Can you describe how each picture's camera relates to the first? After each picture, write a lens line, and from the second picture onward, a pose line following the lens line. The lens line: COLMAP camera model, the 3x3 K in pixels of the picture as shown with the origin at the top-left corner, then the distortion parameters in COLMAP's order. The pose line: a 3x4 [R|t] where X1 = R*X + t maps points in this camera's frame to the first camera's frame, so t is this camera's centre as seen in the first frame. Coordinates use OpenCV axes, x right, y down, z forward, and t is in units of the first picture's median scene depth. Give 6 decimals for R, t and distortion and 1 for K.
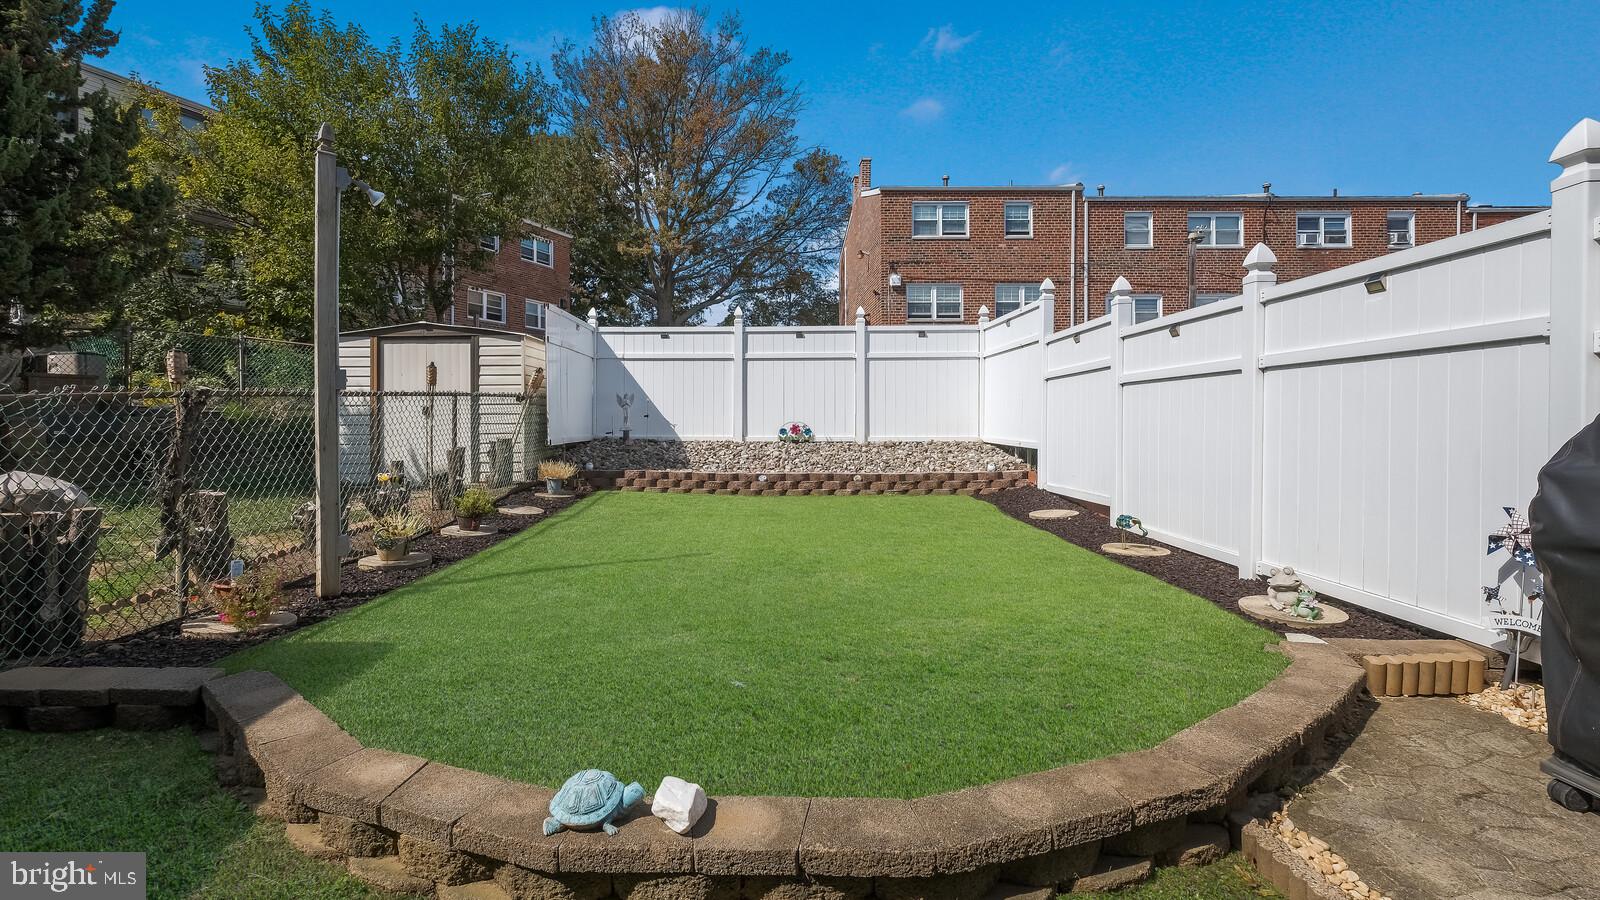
lens RADIAL K [[685.4, 0, 794.0], [0, 685.4, 437.8], [0, 0, 1]] dist [0.004478, 0.000347]
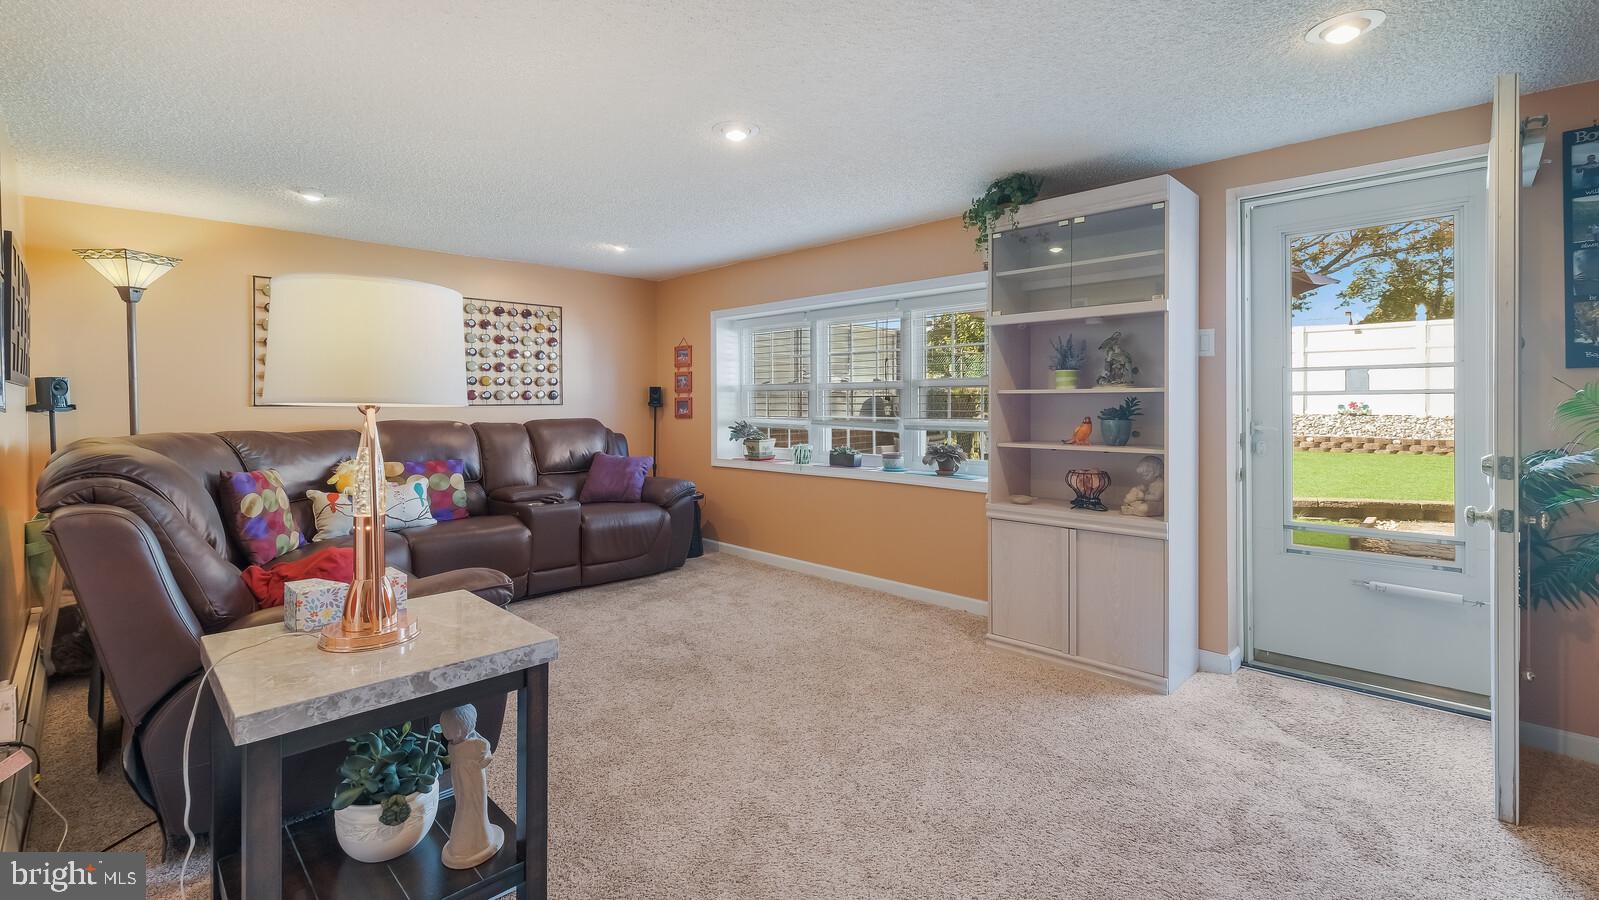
lens RADIAL K [[728.7, 0, 791.2], [0, 728.7, 409.0], [0, 0, 1]] dist [0.002464, 0.000591]
pose [[0.702909, 0.004626, -0.711265, 0.234574], [-0.012583, 0.999903, -0.005932, 0.016114], [0.711168, 0.013119, 0.702899, -0.701172]]
